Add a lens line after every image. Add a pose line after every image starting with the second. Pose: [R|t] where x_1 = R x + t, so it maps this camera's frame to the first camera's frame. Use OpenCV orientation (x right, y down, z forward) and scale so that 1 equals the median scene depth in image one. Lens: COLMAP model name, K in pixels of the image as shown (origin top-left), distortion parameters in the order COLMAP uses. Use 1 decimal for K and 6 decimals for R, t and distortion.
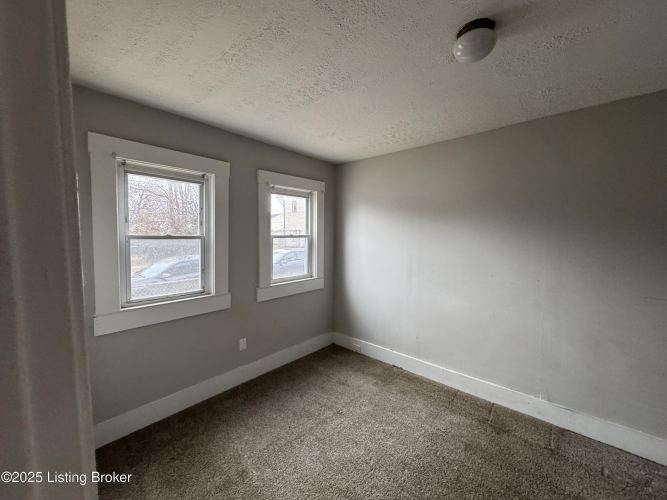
lens RADIAL K [[263.7, 0, 332.5], [0, 263.7, 248.8], [0, 0, 1]] dist [-0.004133, -0.000066]
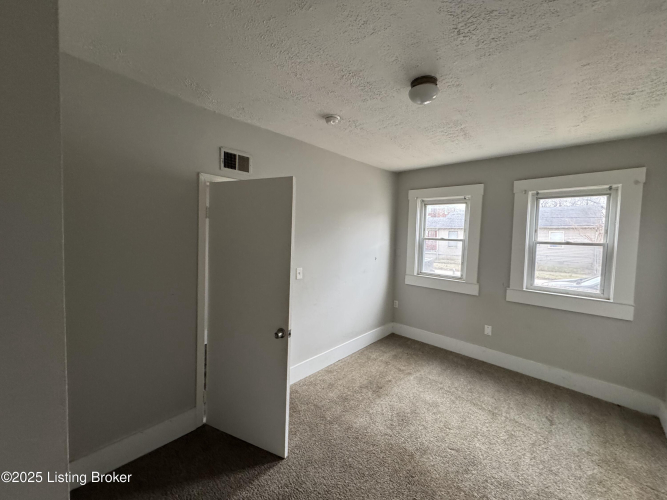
lens RADIAL K [[263.7, 0, 335.1], [0, 263.7, 250.8], [0, 0, 1]] dist [-0.004133, -0.000066]
pose [[-0.014494, 0.064365, -0.997821, 0.849065], [-0.079183, 0.994718, 0.065315, -0.022642], [0.996755, 0.079958, -0.009321, 0.284059]]
